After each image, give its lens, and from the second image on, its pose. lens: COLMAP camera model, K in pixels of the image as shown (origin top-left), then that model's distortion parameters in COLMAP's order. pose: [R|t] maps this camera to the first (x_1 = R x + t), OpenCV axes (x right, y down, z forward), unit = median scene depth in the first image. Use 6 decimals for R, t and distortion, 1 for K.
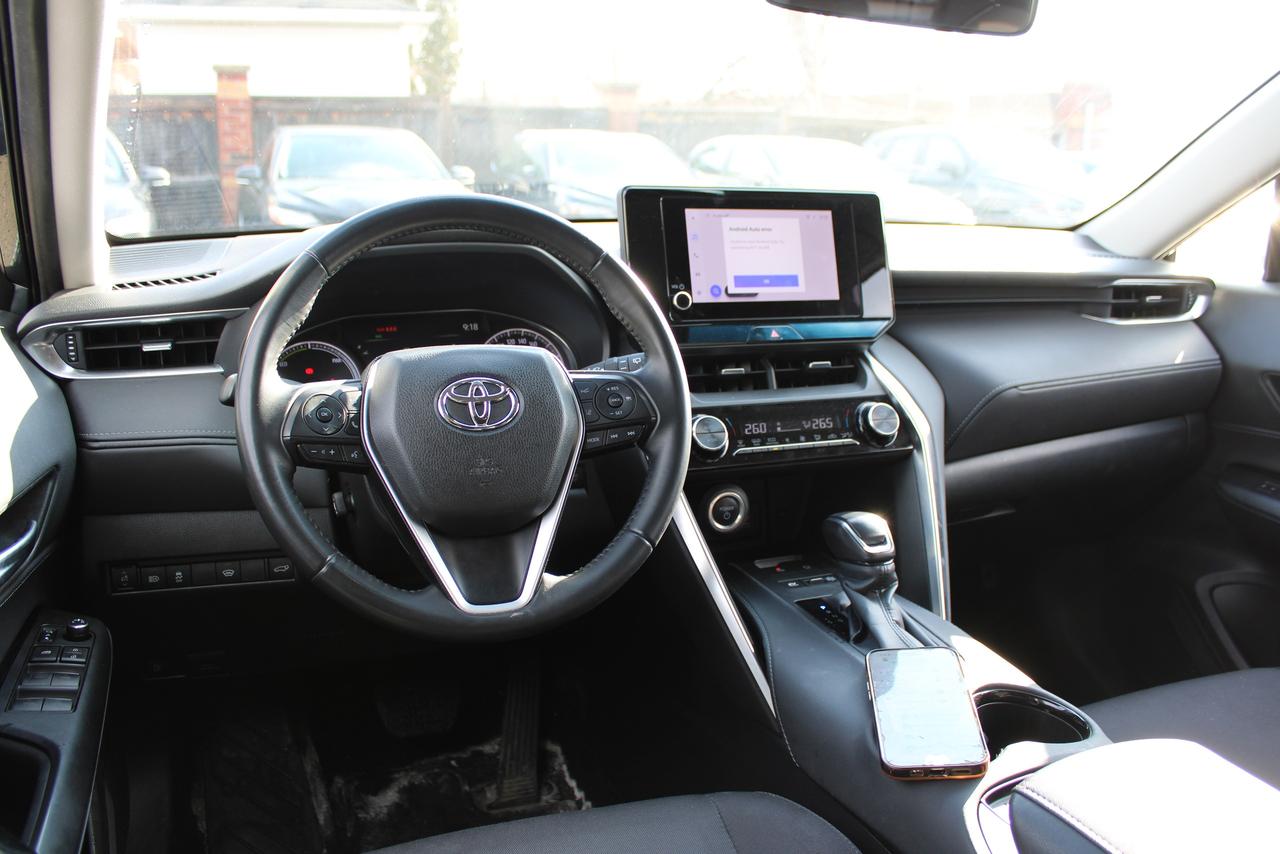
lens RADIAL K [[1054.9, 0, 639.4], [0, 1054.9, 442.8], [0, 0, 1]] dist [-0.185133, 0.163200]
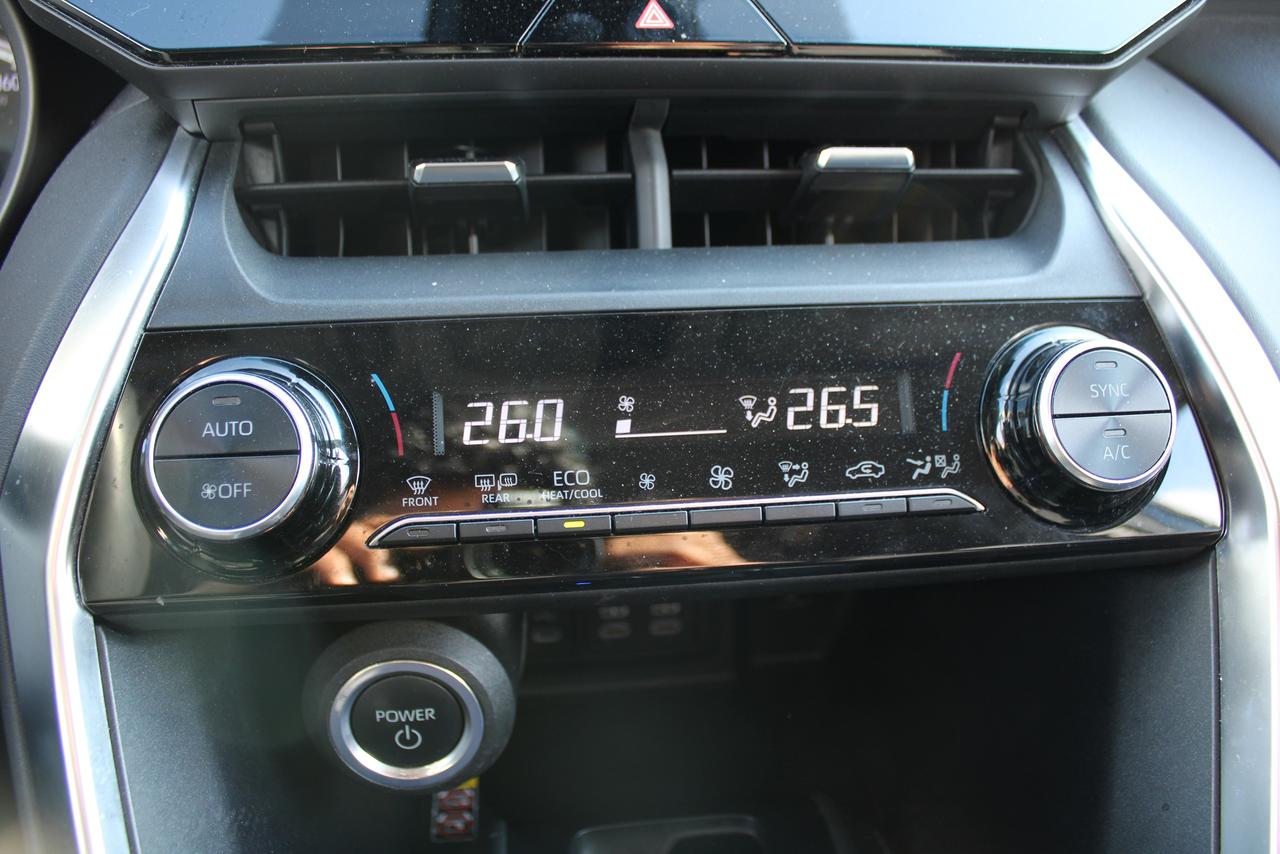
lens RADIAL K [[1054.9, 0, 639.4], [0, 1054.9, 442.8], [0, 0, 1]] dist [-0.185133, 0.163200]
pose [[0.970877, 0.087905, -0.222871, 0.186433], [-0.048323, 0.982987, 0.177205, -0.050786], [0.234656, -0.161275, 0.958607, 0.767956]]
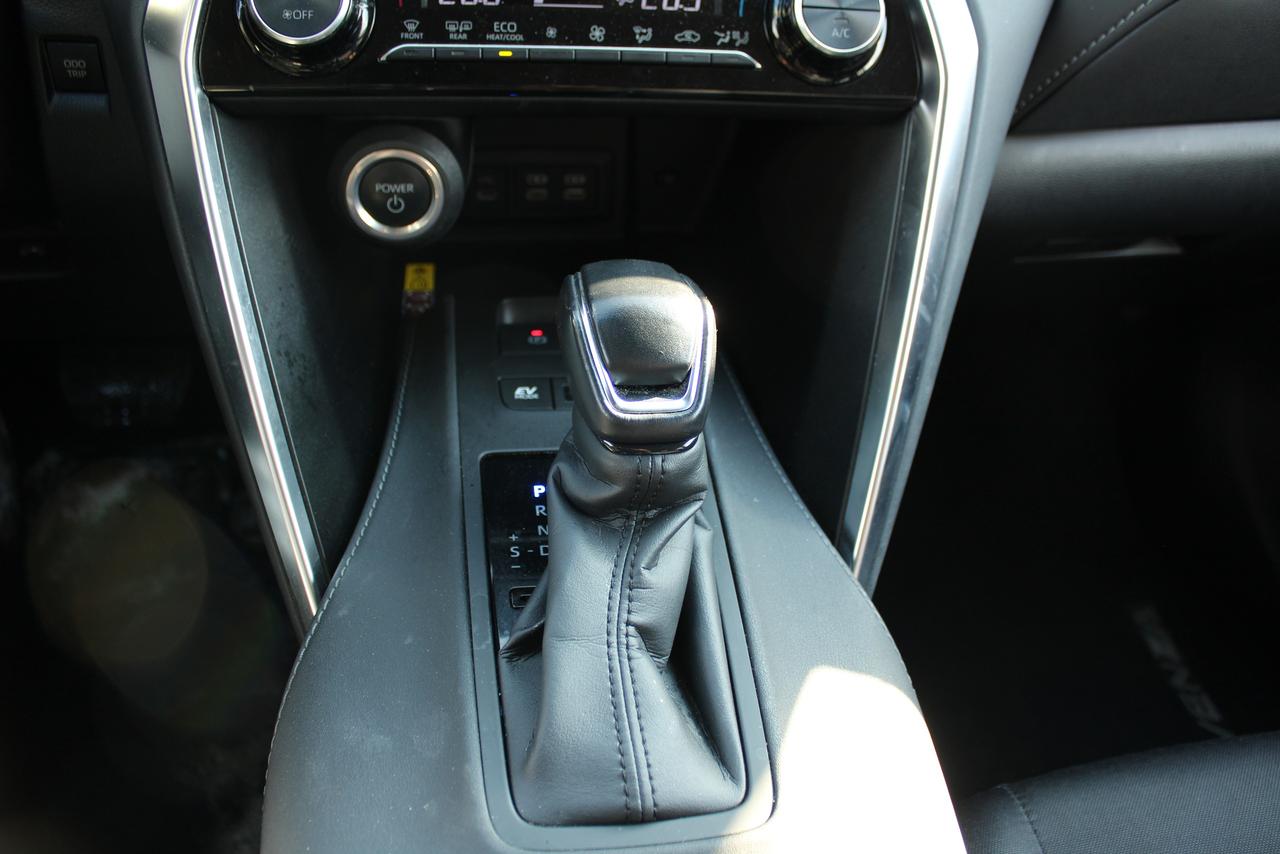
lens RADIAL K [[1054.9, 0, 639.4], [0, 1054.9, 442.8], [0, 0, 1]] dist [-0.185133, 0.163200]
pose [[0.971746, 0.193255, -0.135507, 0.244987], [-0.116860, 0.892736, 0.435163, -0.034519], [0.205069, -0.407033, 0.890096, 0.610933]]
